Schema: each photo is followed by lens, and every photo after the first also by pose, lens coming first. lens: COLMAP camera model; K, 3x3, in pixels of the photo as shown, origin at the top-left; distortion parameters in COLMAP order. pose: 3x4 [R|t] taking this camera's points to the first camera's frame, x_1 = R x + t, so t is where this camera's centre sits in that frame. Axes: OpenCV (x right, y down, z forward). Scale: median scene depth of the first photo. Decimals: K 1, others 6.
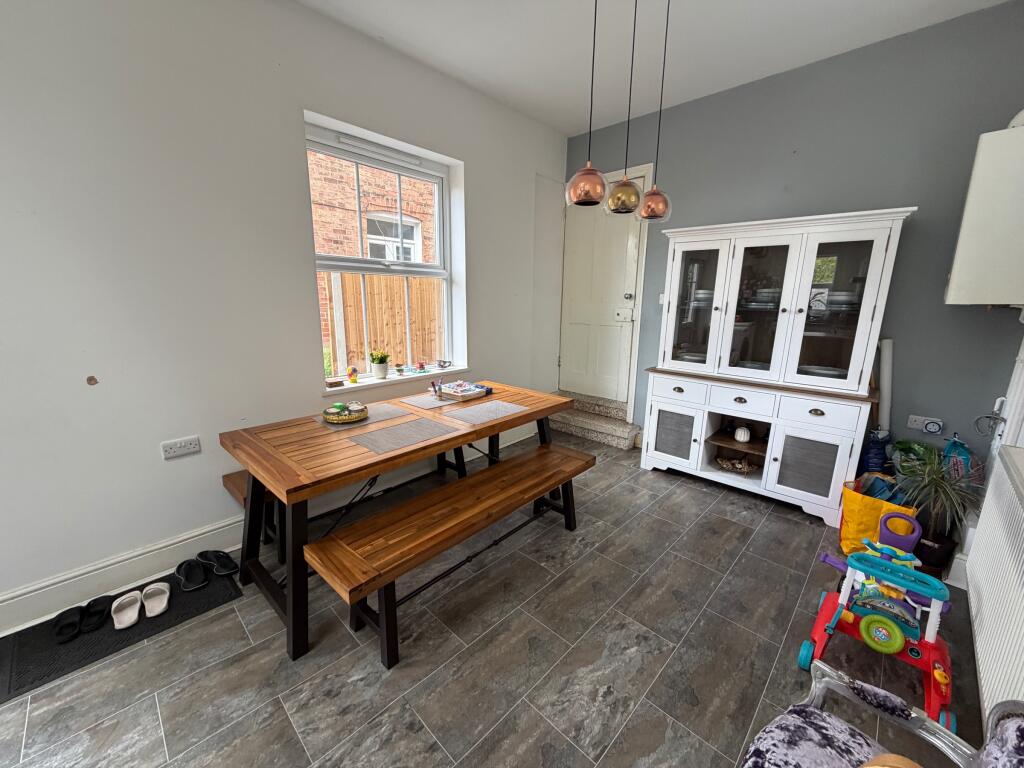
lens RADIAL K [[402.6, 0, 510.8], [0, 402.6, 386.7], [0, 0, 1]] dist [-0.002594, -0.000635]
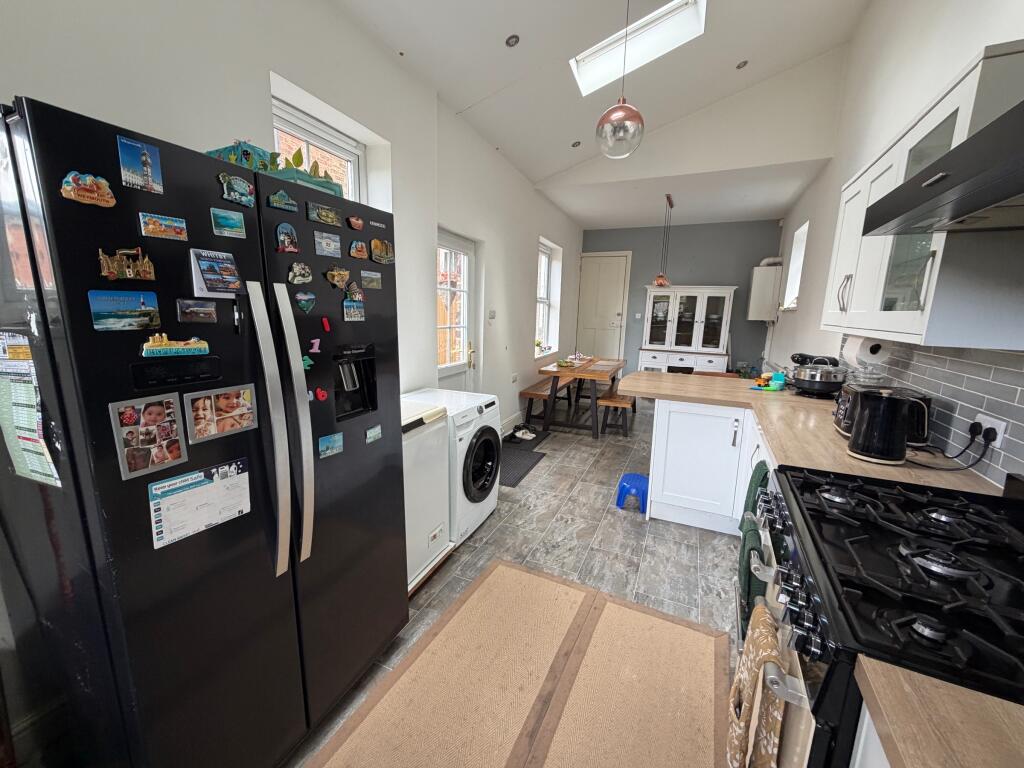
lens RADIAL K [[402.6, 0, 510.5], [0, 402.6, 384.9], [0, 0, 1]] dist [-0.002594, -0.000635]
pose [[0.939118, -0.049678, 0.339985, -1.301120], [0.057643, 0.998248, -0.013362, 0.171659], [-0.338726, 0.032146, 0.940336, -0.968089]]
